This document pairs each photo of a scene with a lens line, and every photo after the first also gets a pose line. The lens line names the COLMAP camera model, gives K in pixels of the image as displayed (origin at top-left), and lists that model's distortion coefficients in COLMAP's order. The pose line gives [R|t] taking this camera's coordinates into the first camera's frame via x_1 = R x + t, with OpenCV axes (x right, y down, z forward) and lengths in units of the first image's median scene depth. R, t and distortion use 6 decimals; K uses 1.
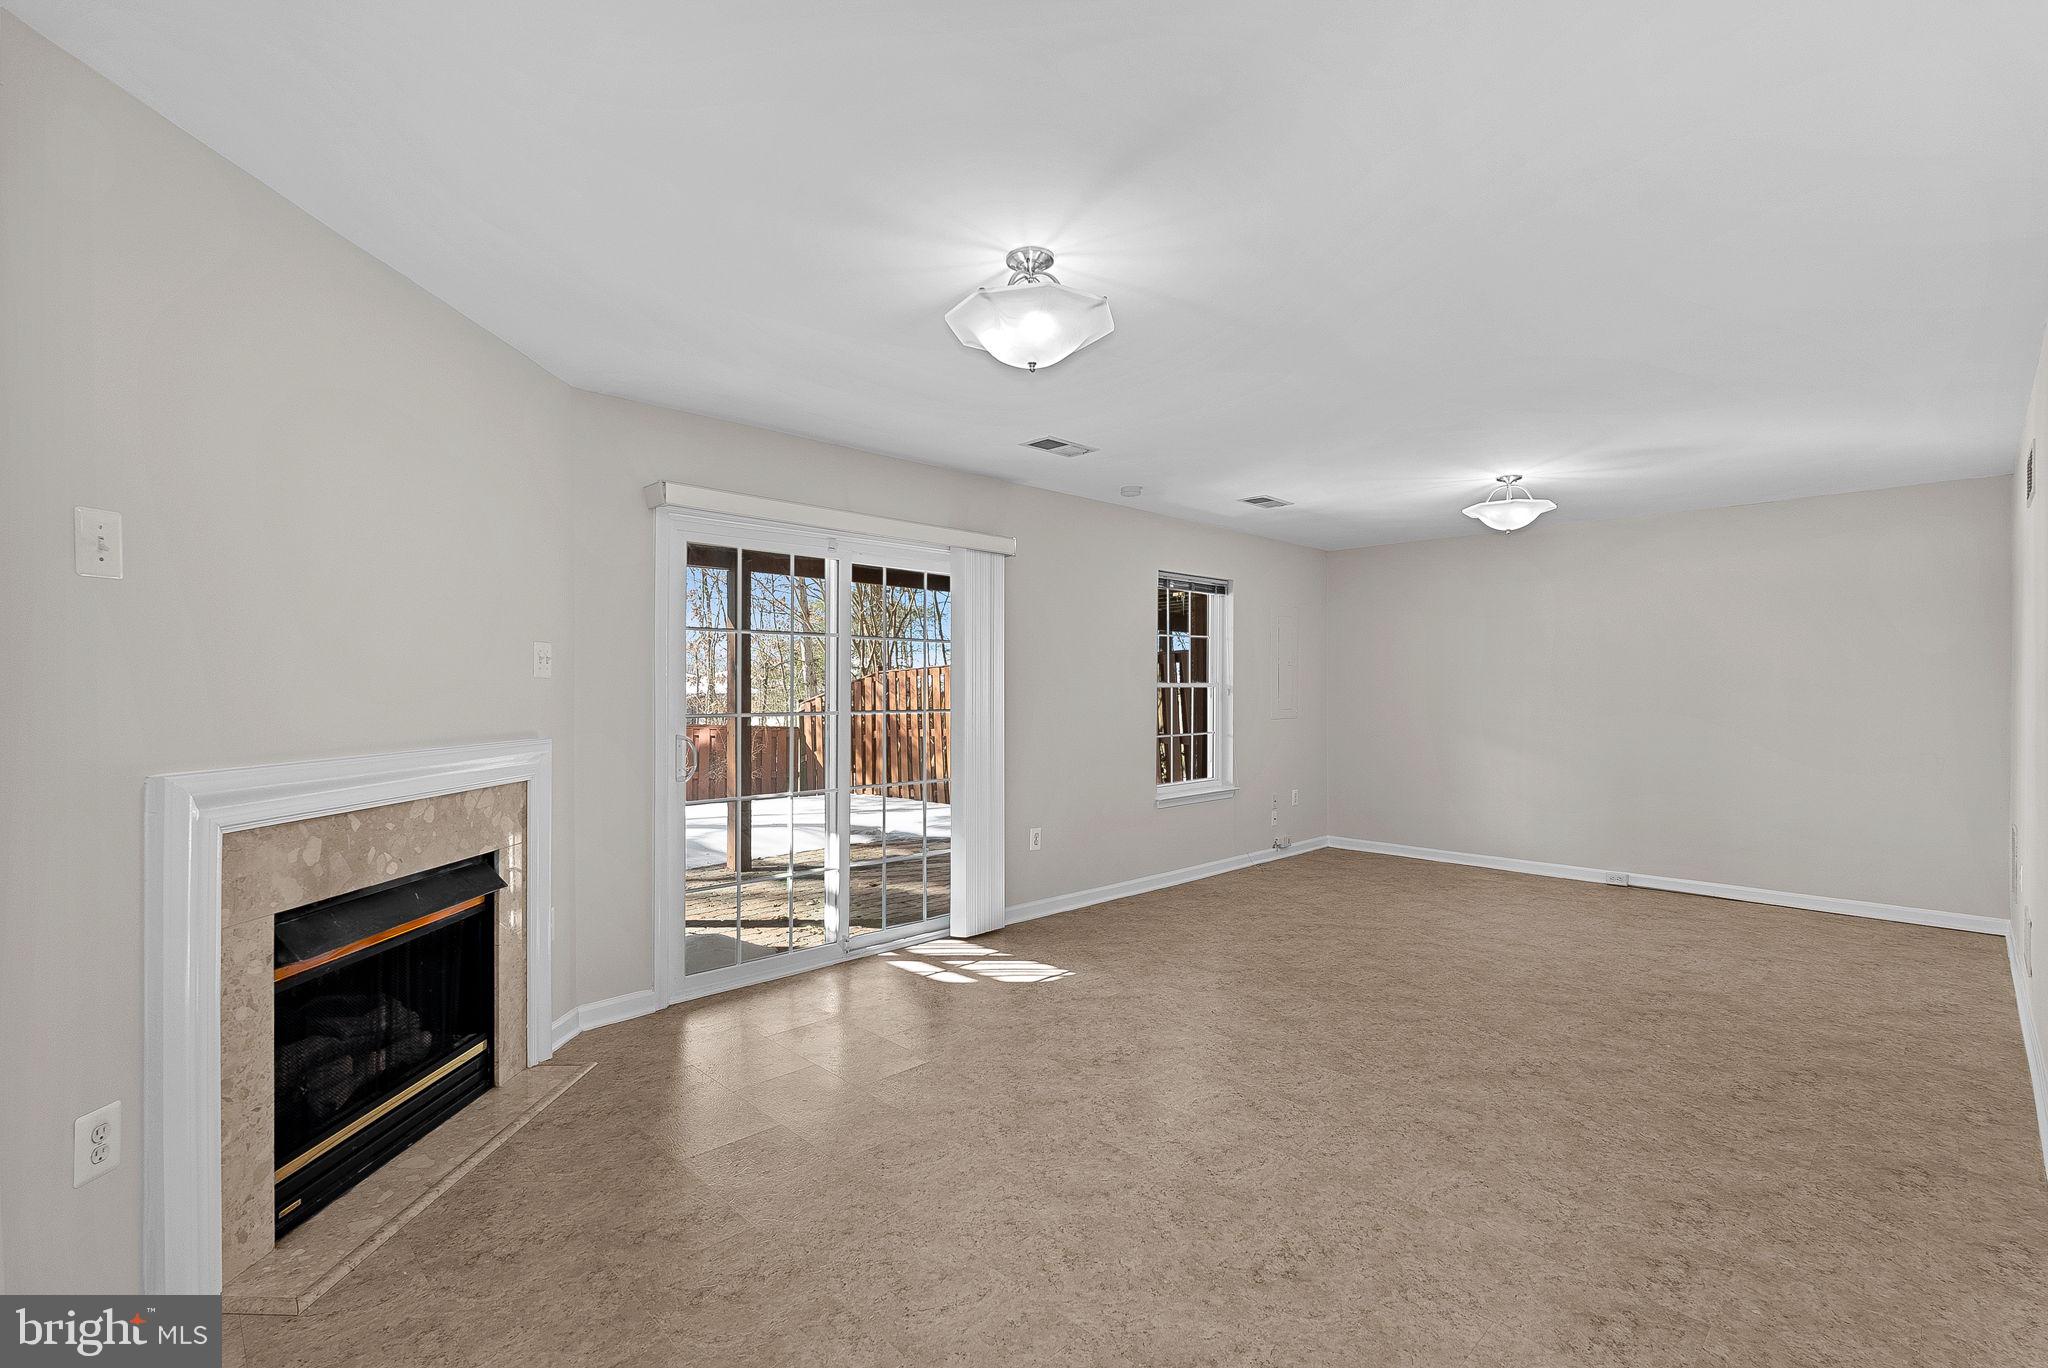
lens RADIAL K [[927.4, 0, 1024.2], [0, 927.4, 716.5], [0, 0, 1]] dist [-0.001475, -0.000190]
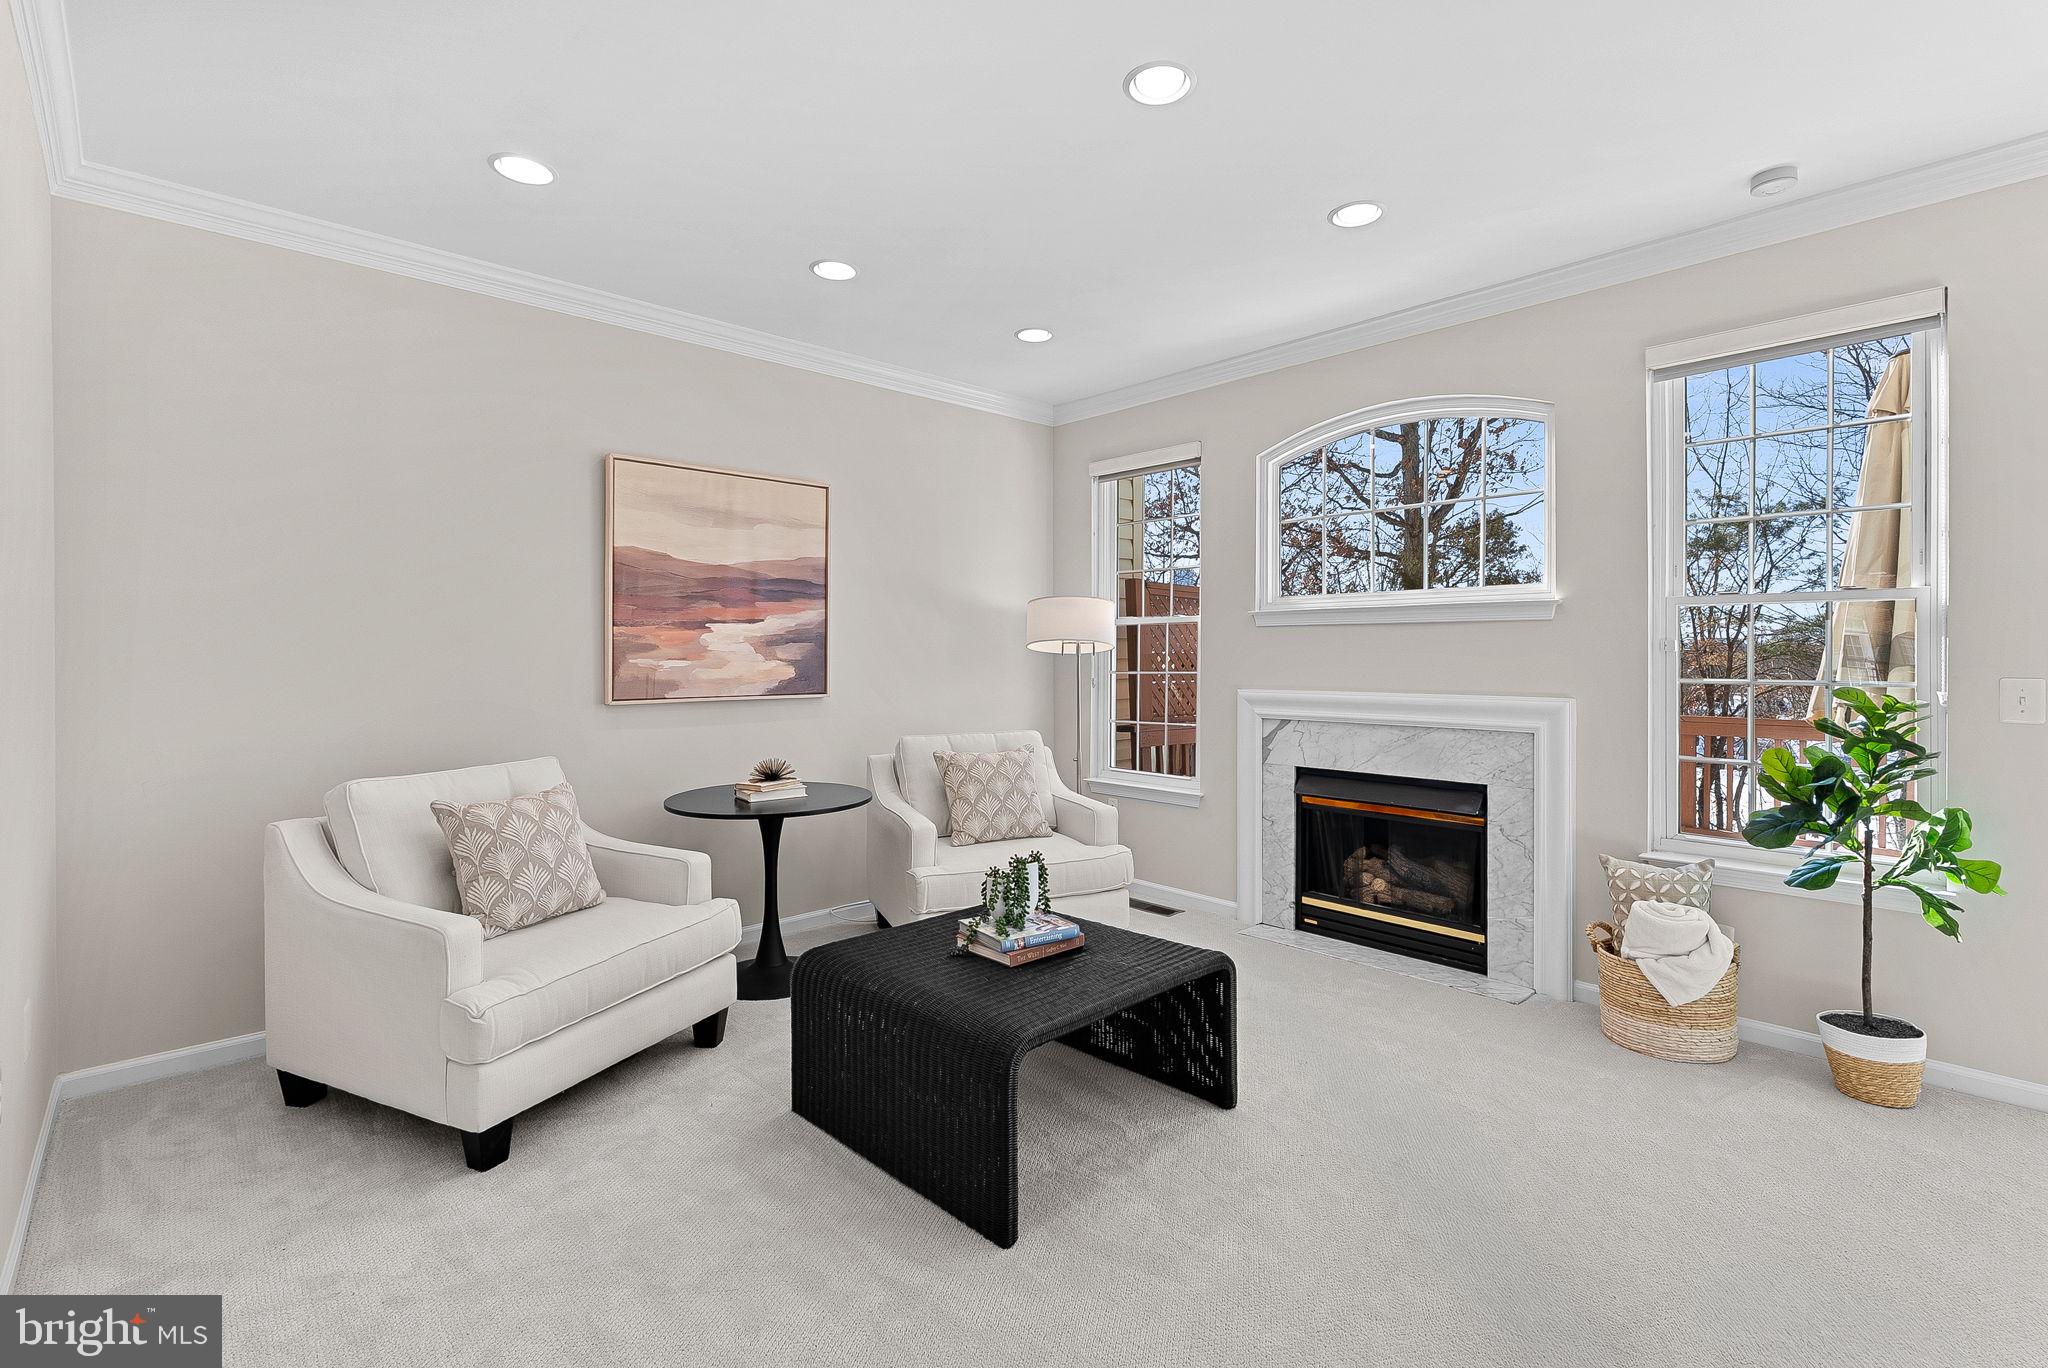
lens RADIAL K [[925.6, 0, 1032.3], [0, 925.6, 656.6], [0, 0, 1]] dist [-0.002102, -0.000374]
pose [[-0.732691, 0.003125, -0.680554, 0.780742], [-0.000968, 0.999984, 0.005635, -0.031645], [0.680560, 0.004787, -0.732676, 1.641339]]
